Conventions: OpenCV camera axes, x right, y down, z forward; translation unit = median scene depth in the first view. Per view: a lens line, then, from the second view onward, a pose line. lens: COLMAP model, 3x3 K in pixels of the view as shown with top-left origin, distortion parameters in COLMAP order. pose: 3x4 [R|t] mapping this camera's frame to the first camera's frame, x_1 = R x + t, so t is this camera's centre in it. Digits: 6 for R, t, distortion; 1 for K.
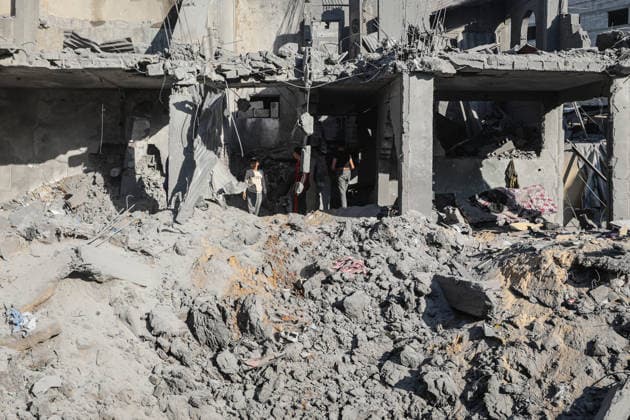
lens RADIAL K [[727.4, 0, 244.4], [0, 727.4, 163.2], [0, 0, 1]] dist [0.023903, 0.014709]
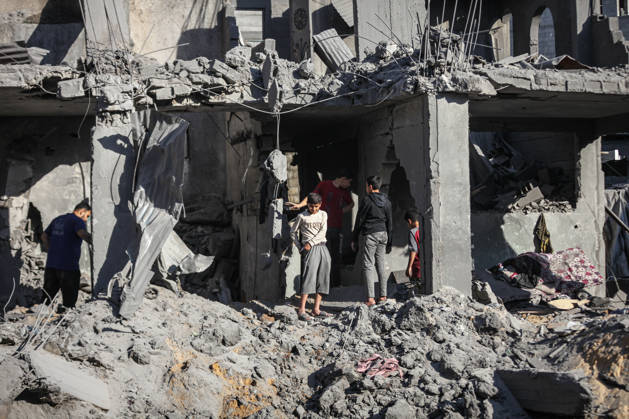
lens RADIAL K [[1239.4, 0, 298.1], [0, 1239.4, 228.2], [0, 0, 1]] dist [-0.310383, 0.057054]
pose [[0.967396, -0.026011, 0.251929, -0.210761], [0.026646, 0.999645, 0.000890, 0.002894], [-0.251862, 0.005852, 0.967745, -0.128893]]
